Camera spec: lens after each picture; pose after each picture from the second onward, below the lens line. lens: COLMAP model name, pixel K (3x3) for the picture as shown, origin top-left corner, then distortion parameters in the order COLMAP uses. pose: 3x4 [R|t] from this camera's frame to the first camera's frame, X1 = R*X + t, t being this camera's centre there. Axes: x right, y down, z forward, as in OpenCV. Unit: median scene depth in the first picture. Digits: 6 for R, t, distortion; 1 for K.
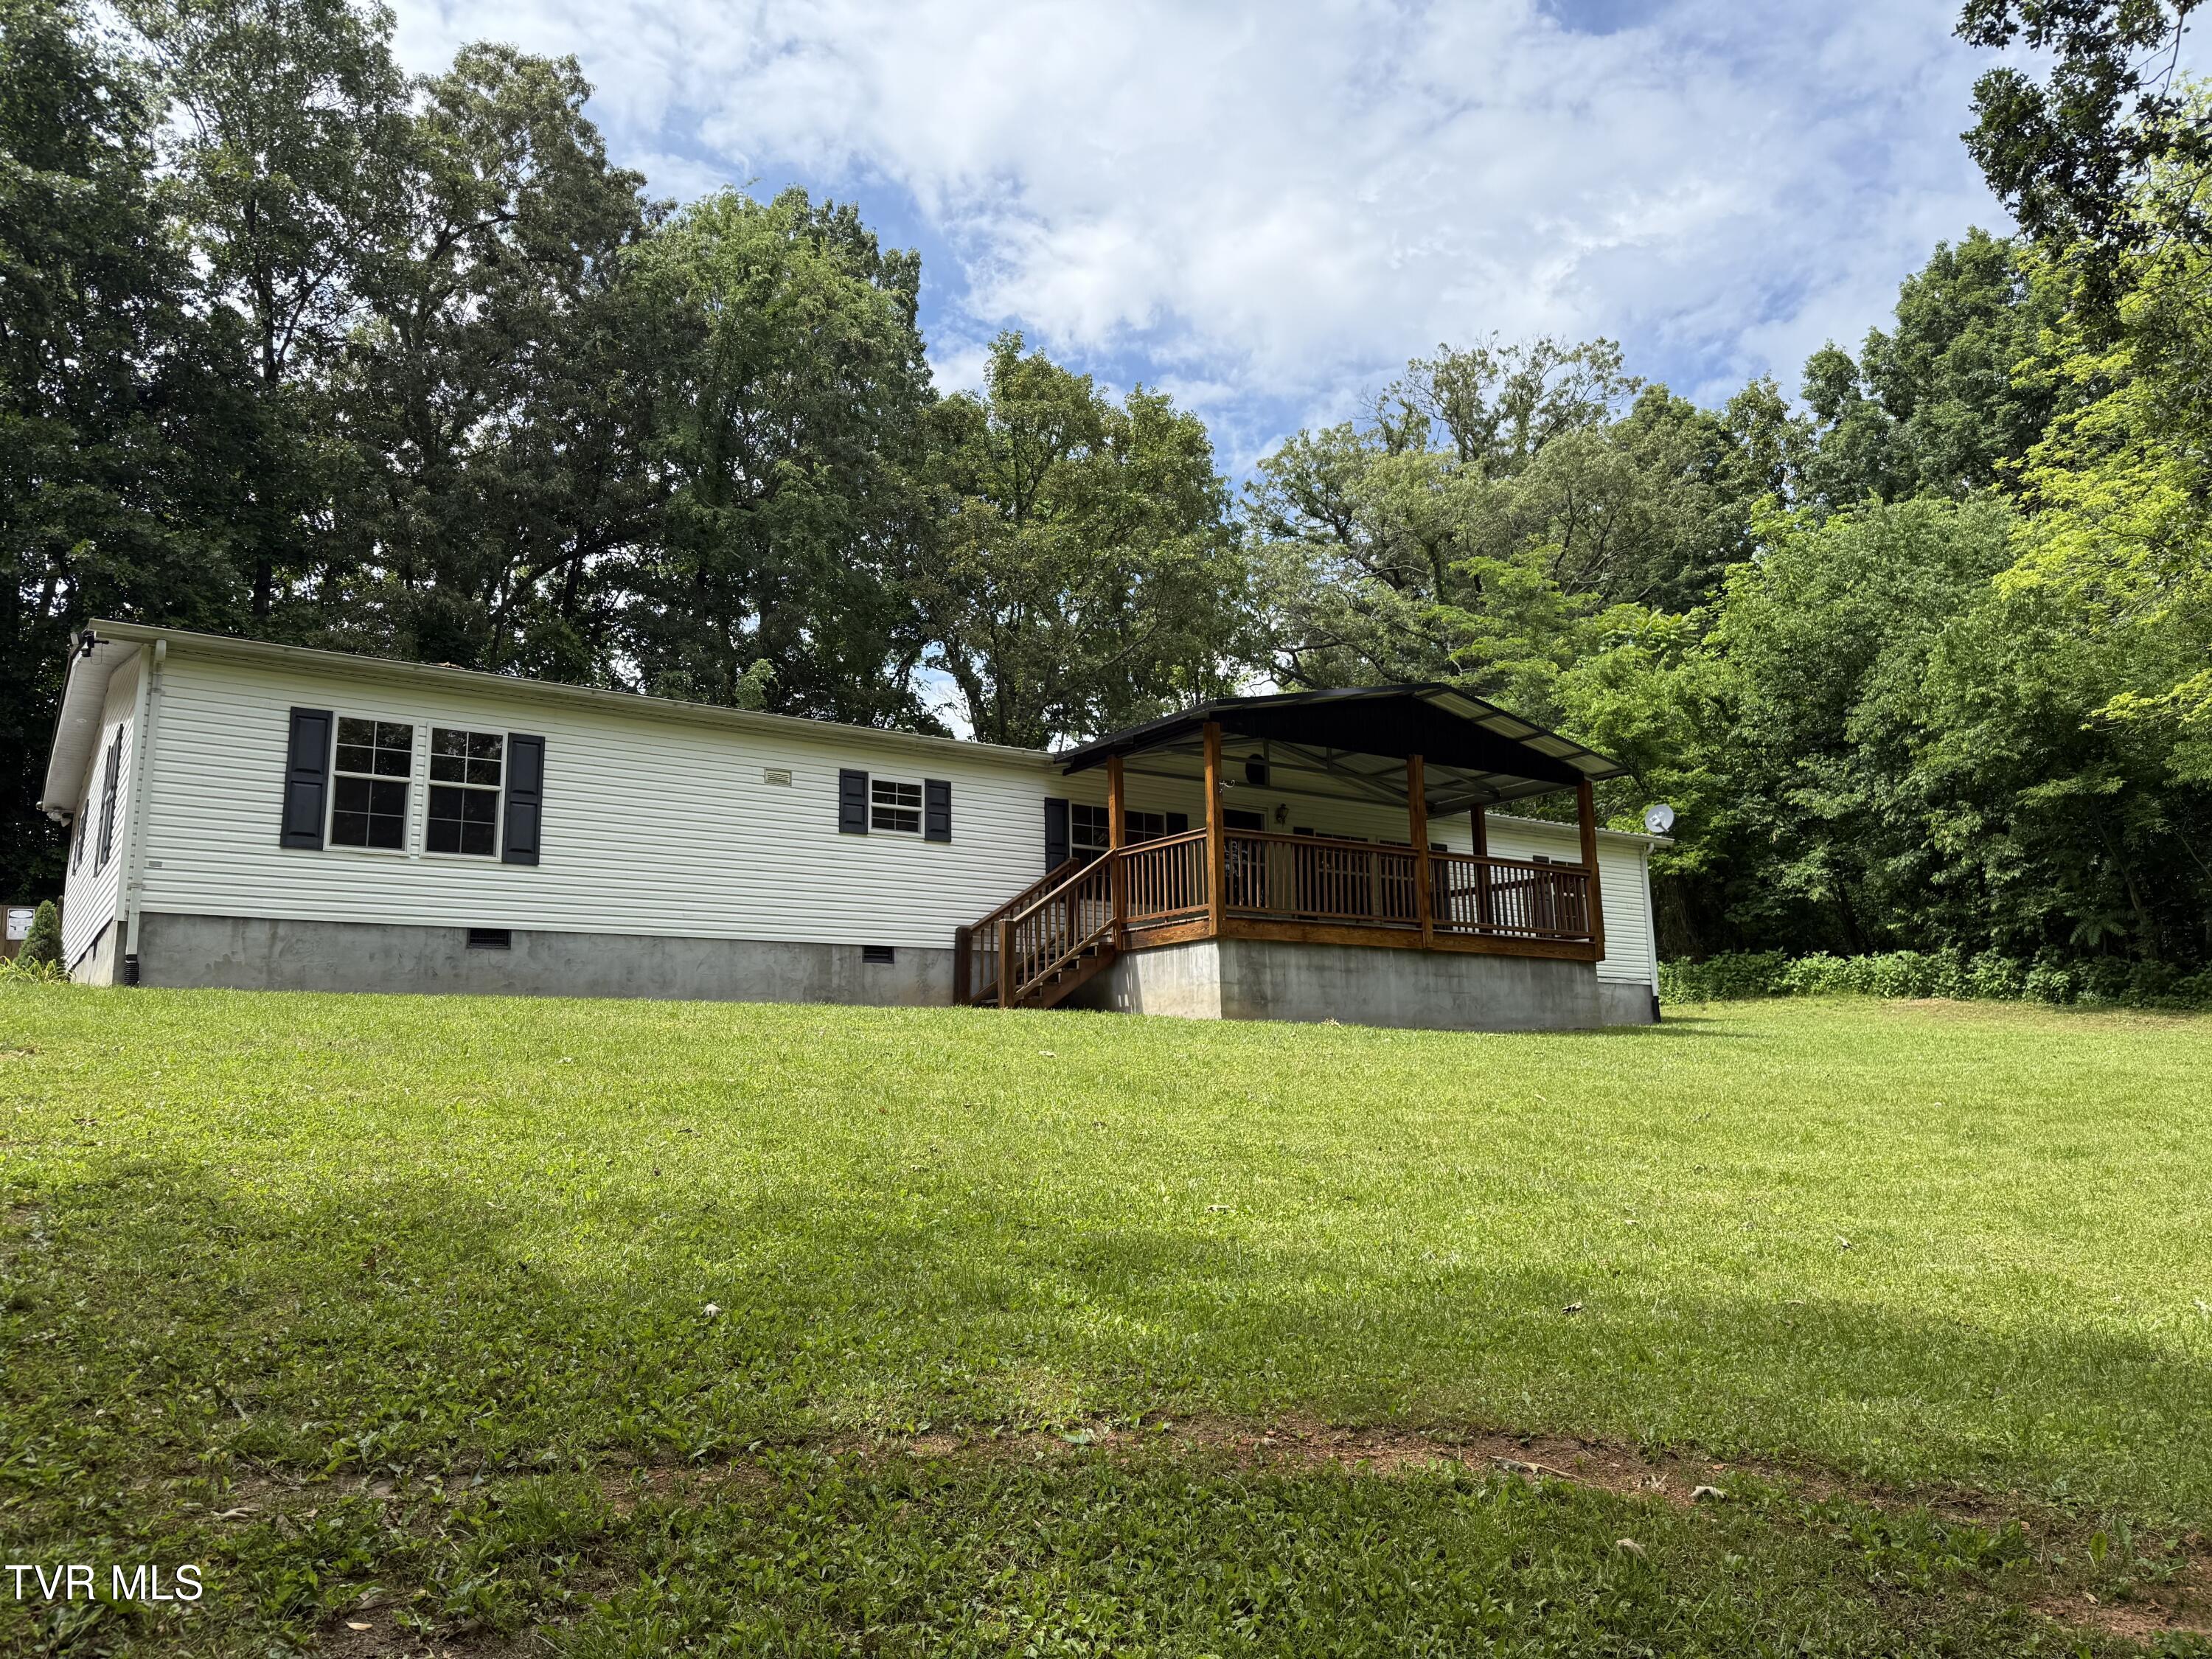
lens RADIAL K [[1601.8, 0, 1234.1], [0, 1601.8, 825.3], [0, 0, 1]] dist [0.137547, -0.230906]
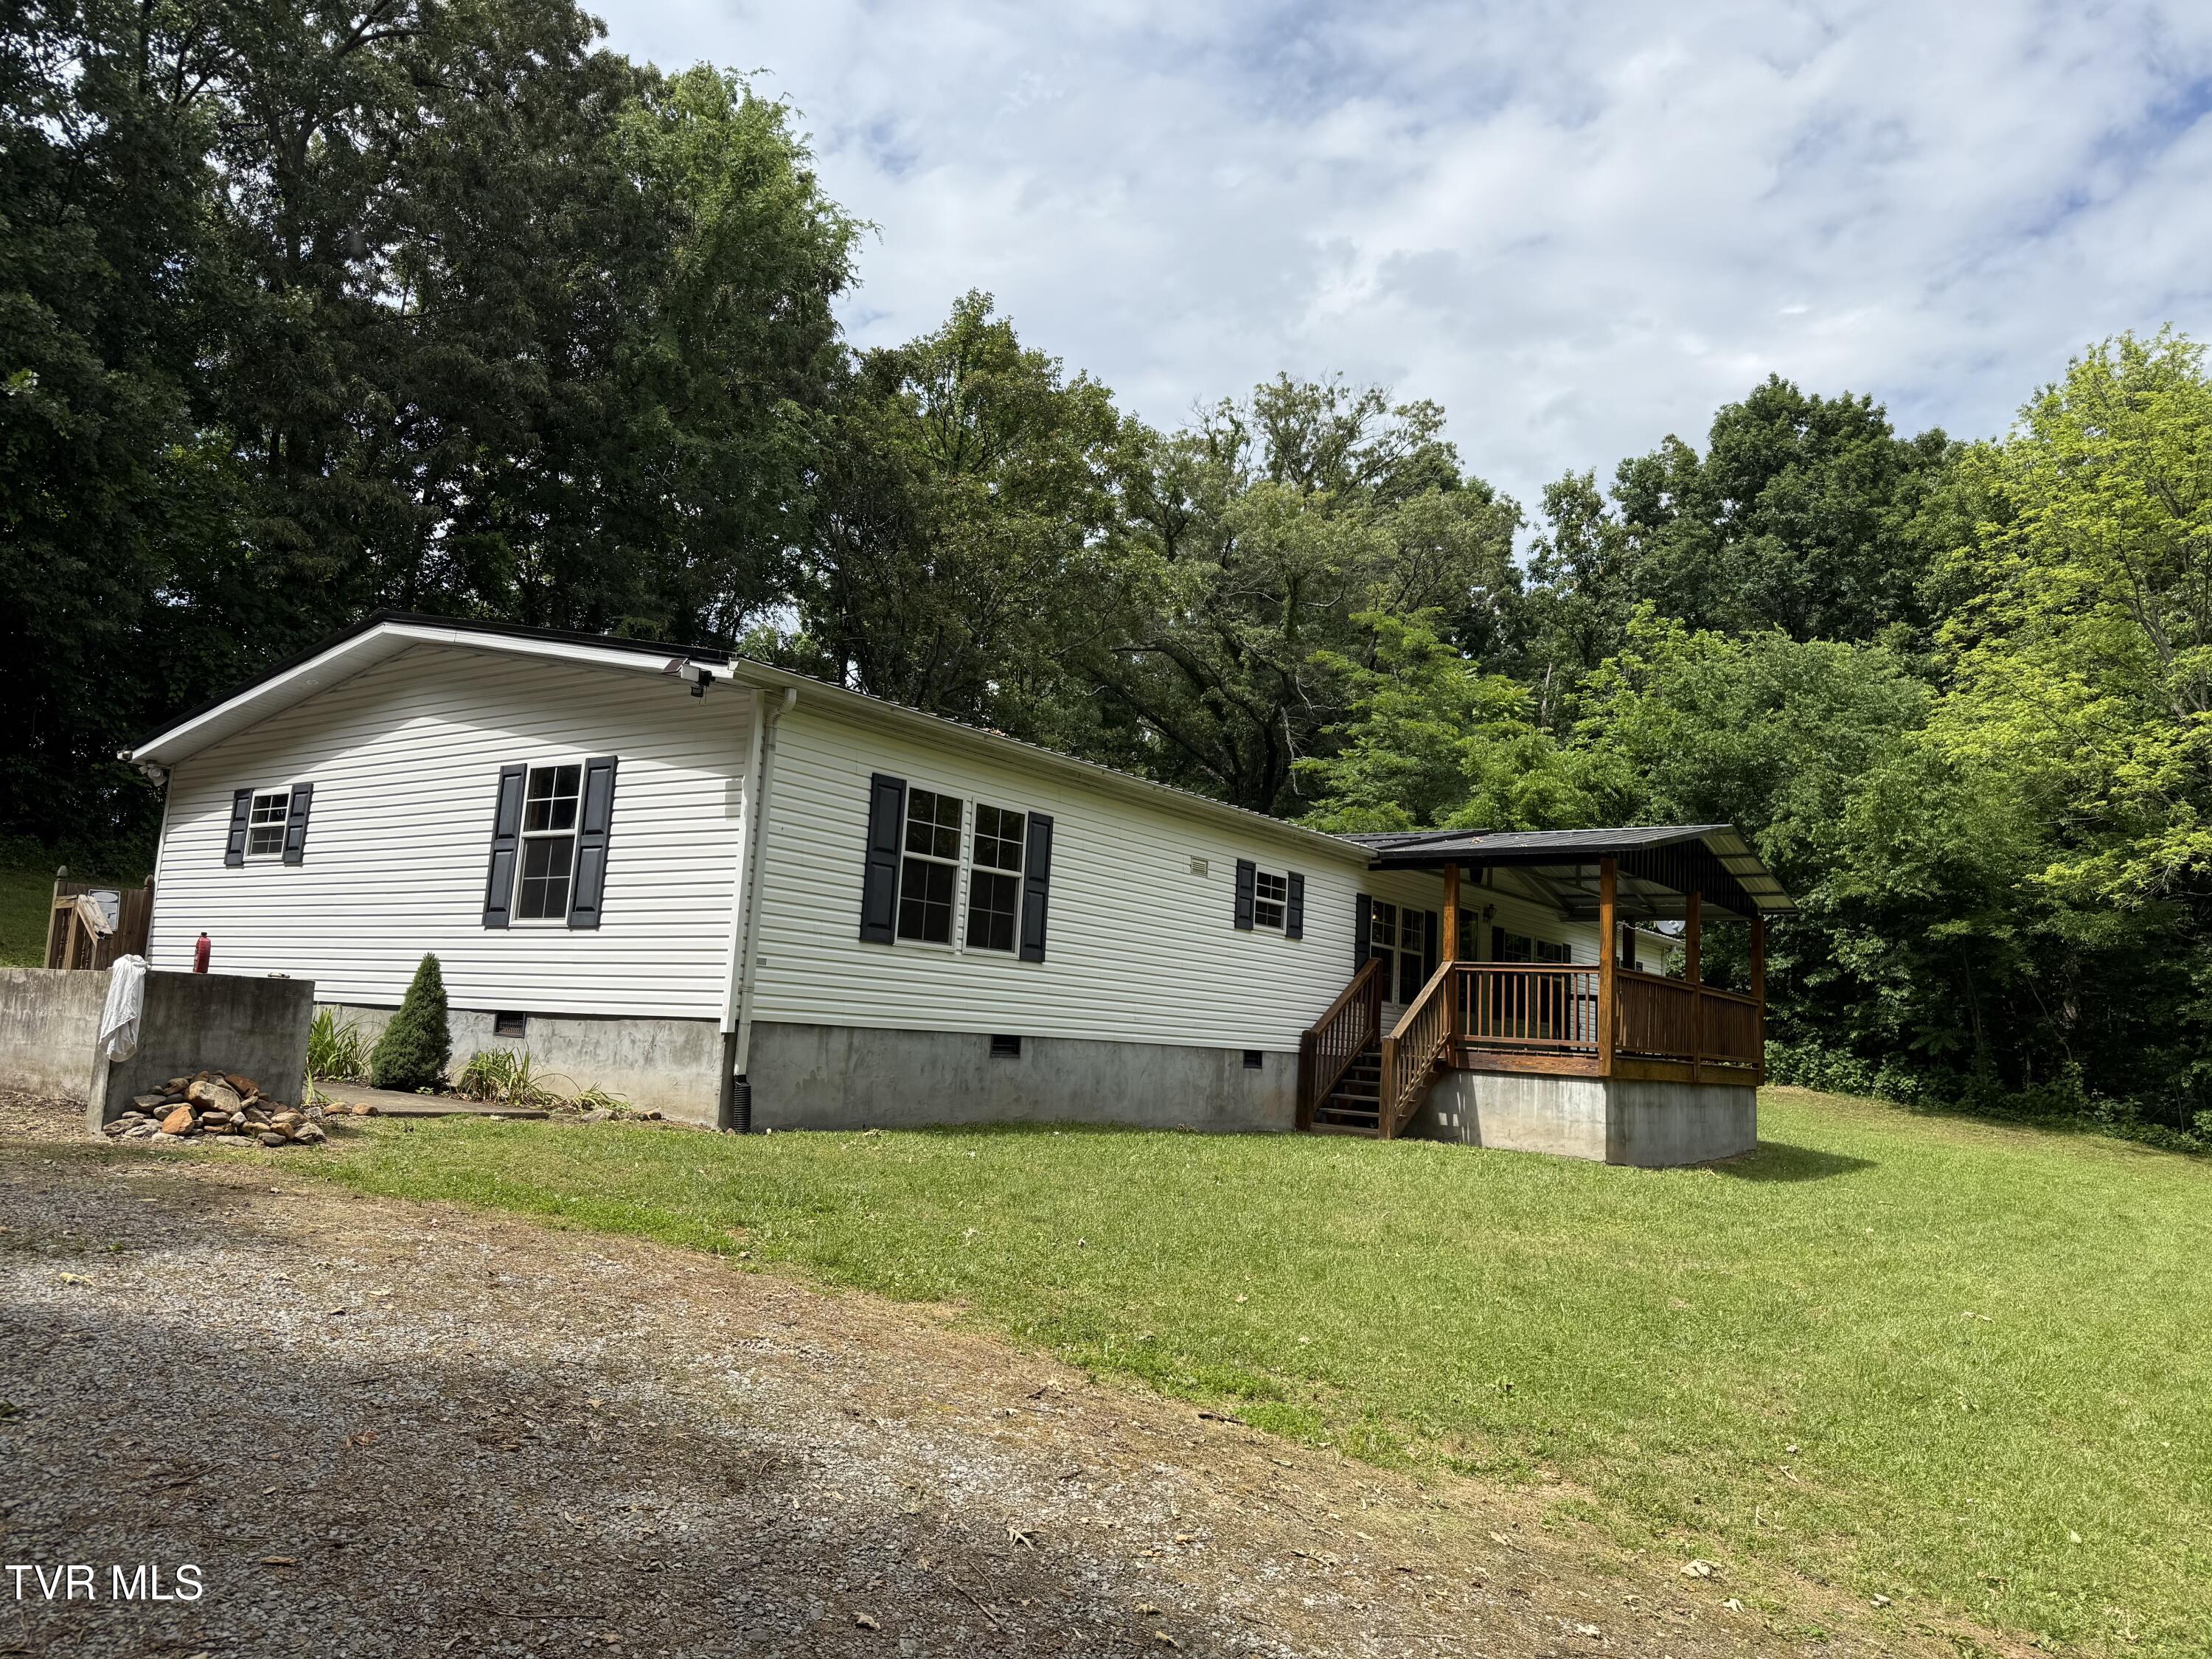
lens RADIAL K [[1555.9, 0, 1106.0], [0, 1555.9, 829.5], [0, 0, 1]] dist [0.114474, -0.202534]
pose [[0.948713, 0.114791, 0.294562, -0.595468], [-0.130313, 0.990905, 0.033552, -0.073670], [-0.288032, -0.070216, 0.955043, 0.163498]]
